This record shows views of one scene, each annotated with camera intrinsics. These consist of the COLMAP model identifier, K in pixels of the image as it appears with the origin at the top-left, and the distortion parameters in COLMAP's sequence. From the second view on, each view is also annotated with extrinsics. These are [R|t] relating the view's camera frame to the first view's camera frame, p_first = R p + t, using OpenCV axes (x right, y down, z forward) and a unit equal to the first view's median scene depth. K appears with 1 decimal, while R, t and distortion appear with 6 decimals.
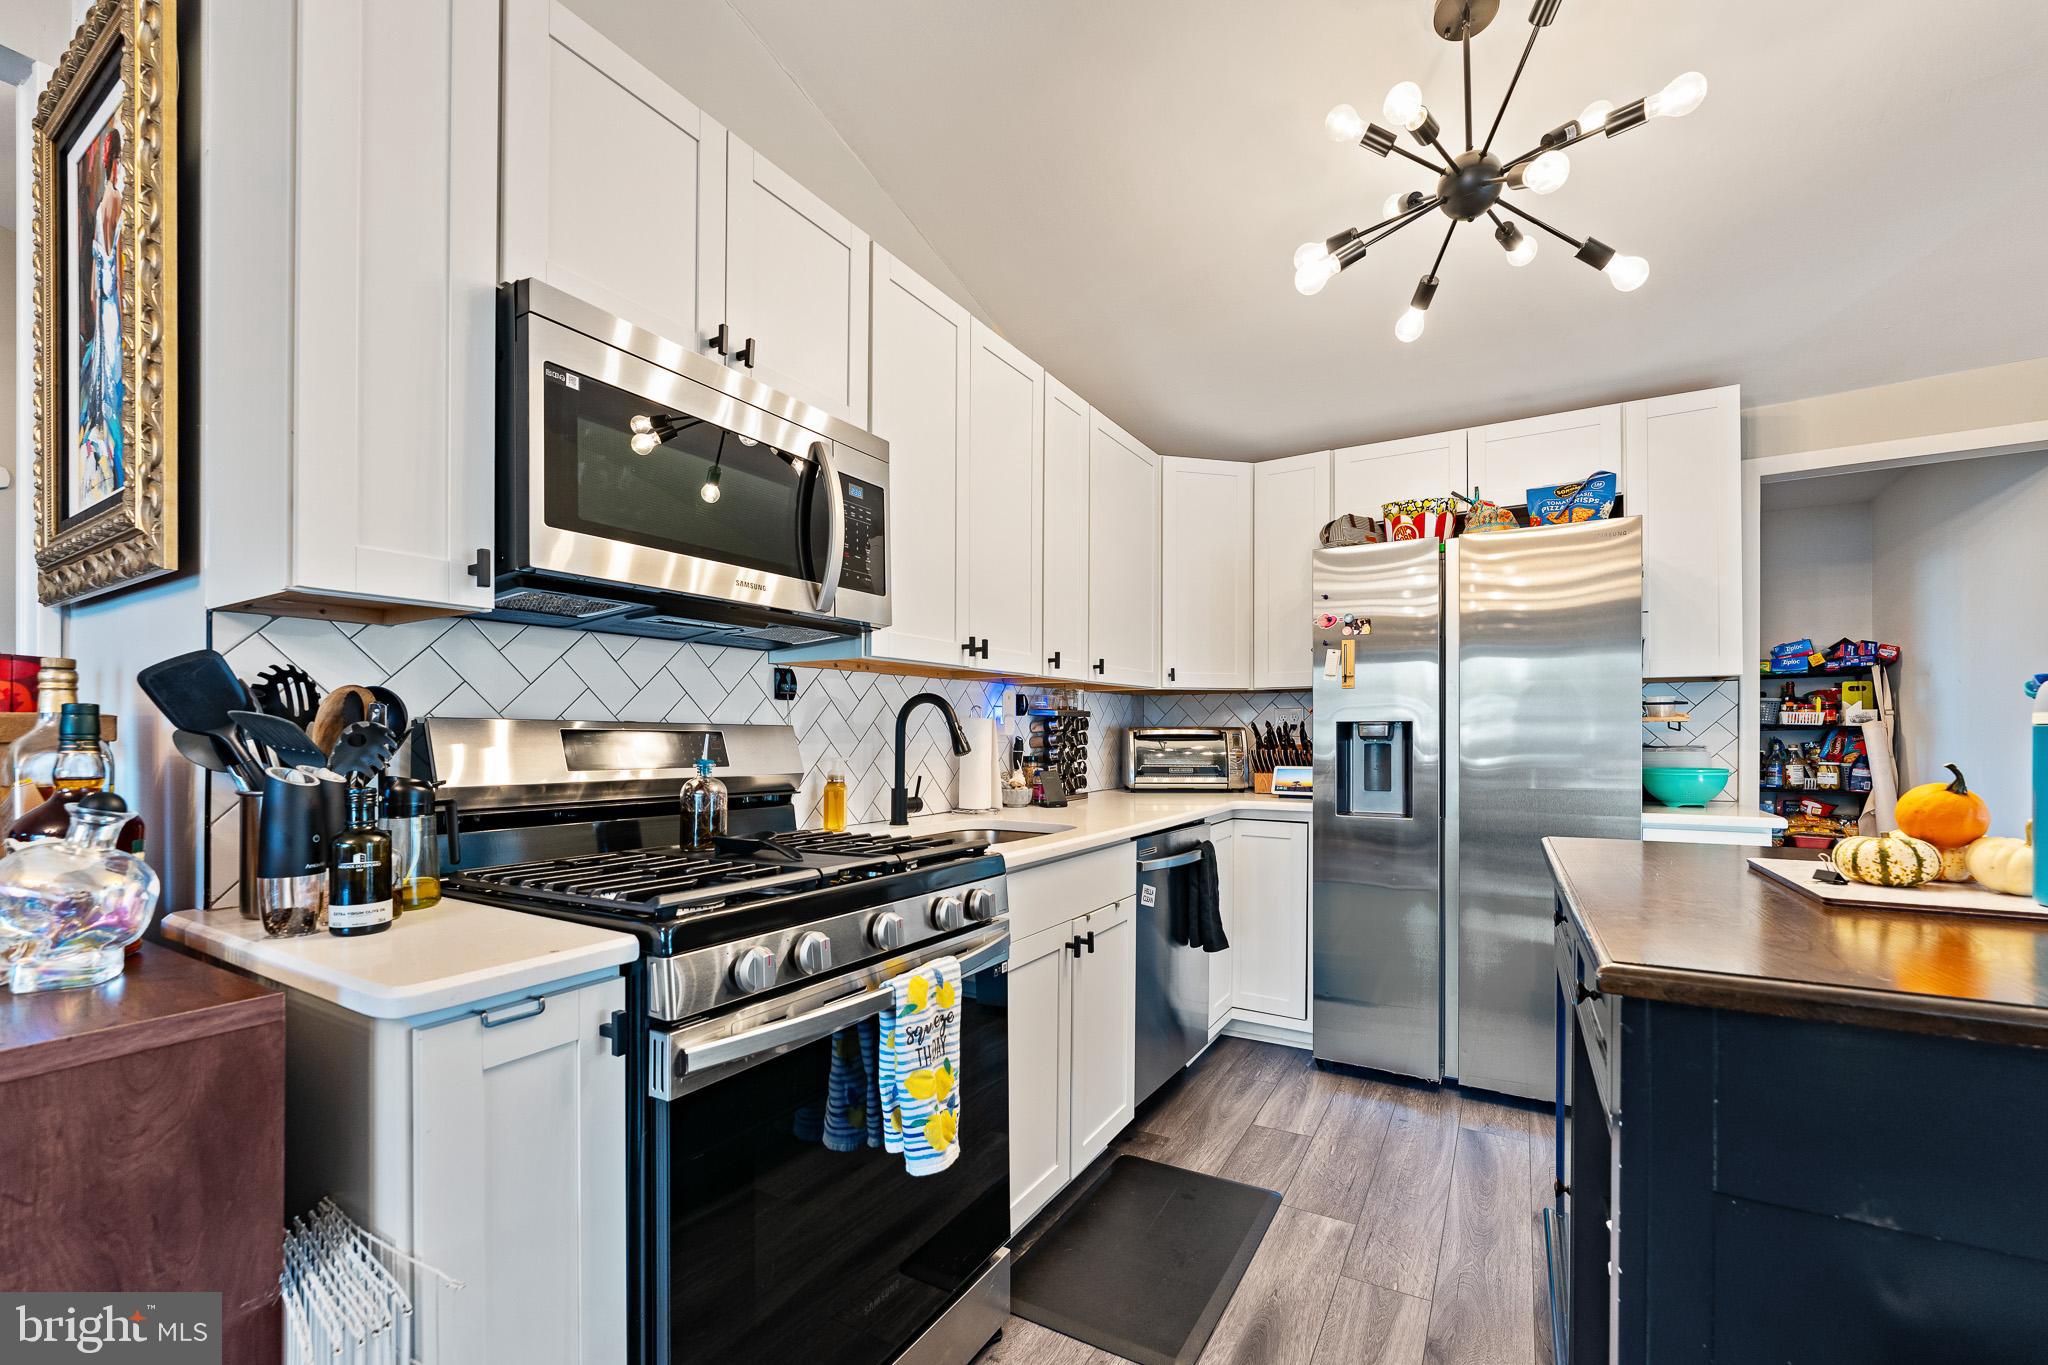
lens RADIAL K [[840.6, 0, 1026.9], [0, 840.6, 735.7], [0, 0, 1]] dist [-0.003933, -0.000162]
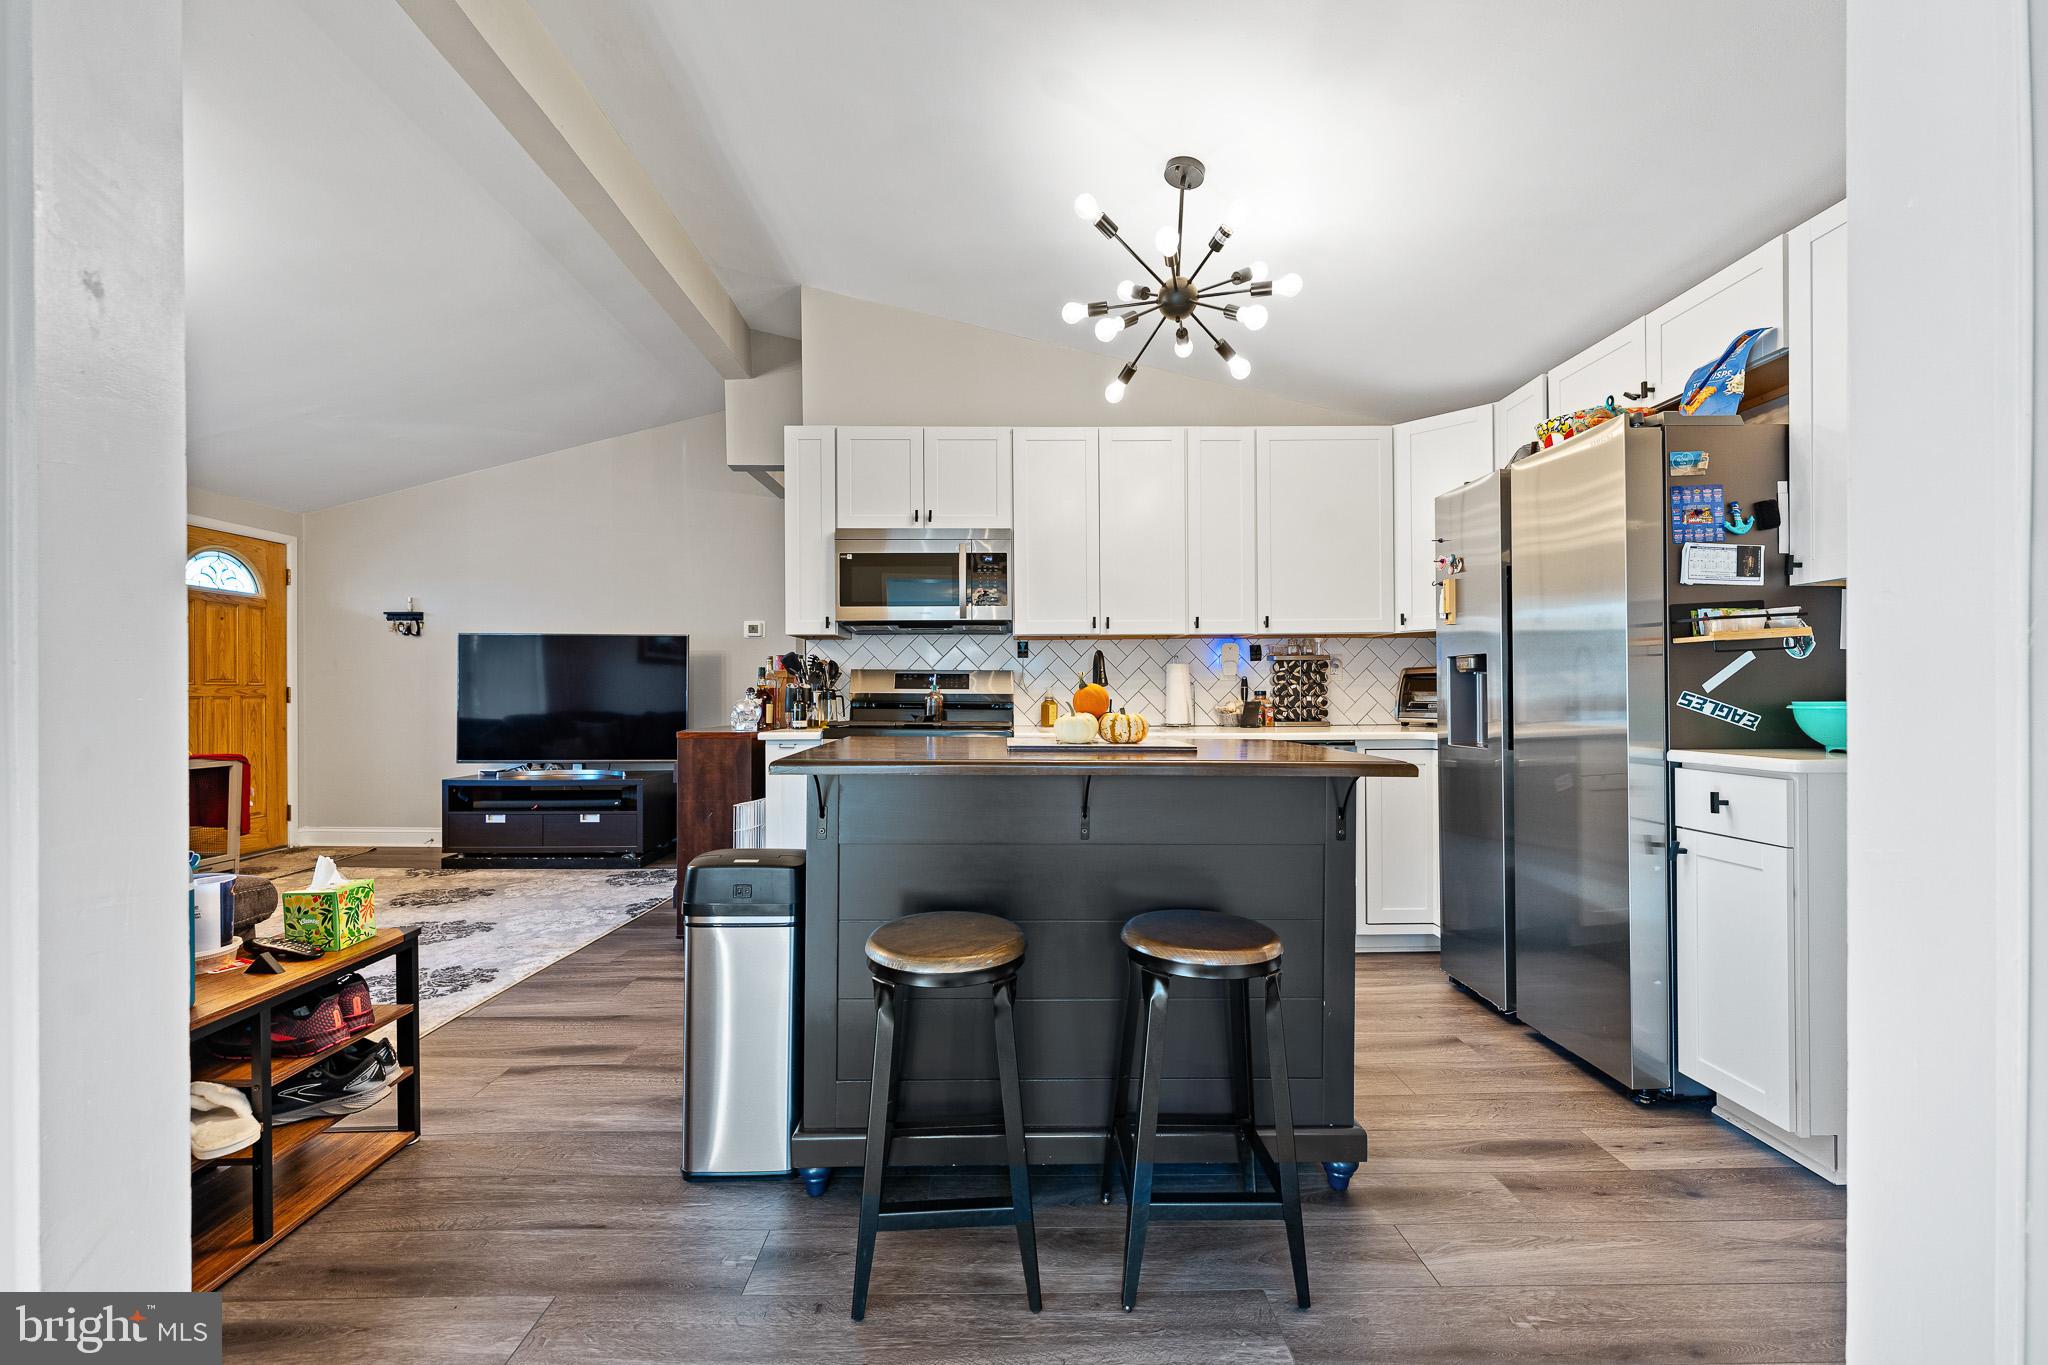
lens RADIAL K [[817.0, 0, 1018.5], [0, 817.0, 693.2], [0, 0, 1]] dist [0.001261, 0.000072]
pose [[0.517553, -0.002790, -0.855647, 1.124004], [-0.000266, 0.999994, -0.003422, 0.039430], [0.855651, 0.001999, 0.517549, -0.001749]]
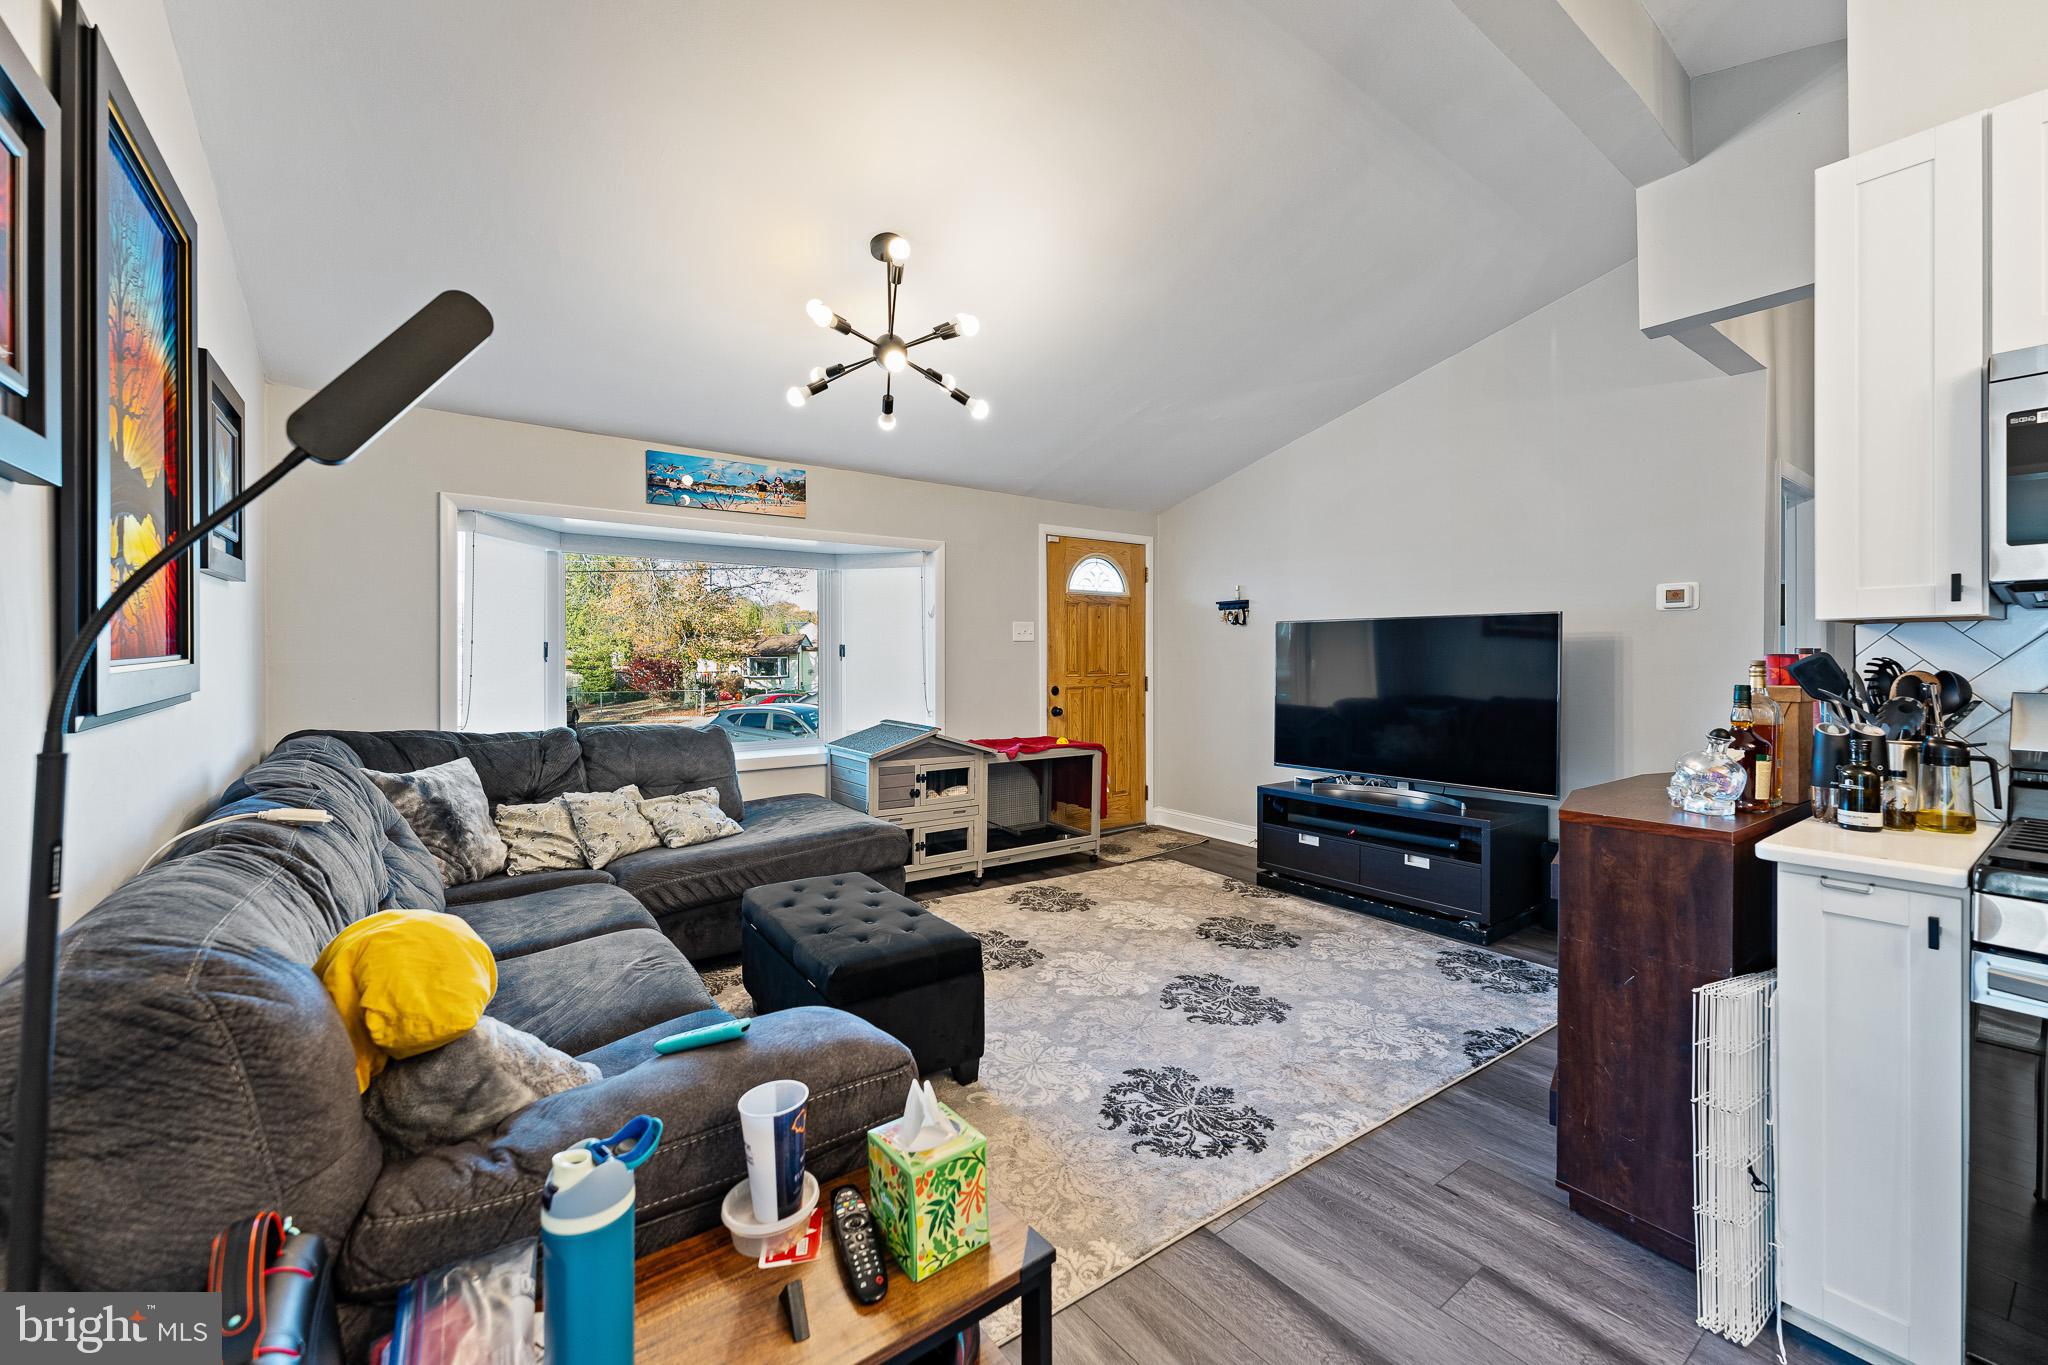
lens RADIAL K [[818.8, 0, 1020.2], [0, 818.8, 661.7], [0, 0, 1]] dist [0.000024, -0.000023]
pose [[-0.394569, 0.001660, -0.918865, 0.536621], [-0.003348, 0.999989, 0.003244, -0.036450], [0.918860, 0.004356, -0.394559, 0.059804]]
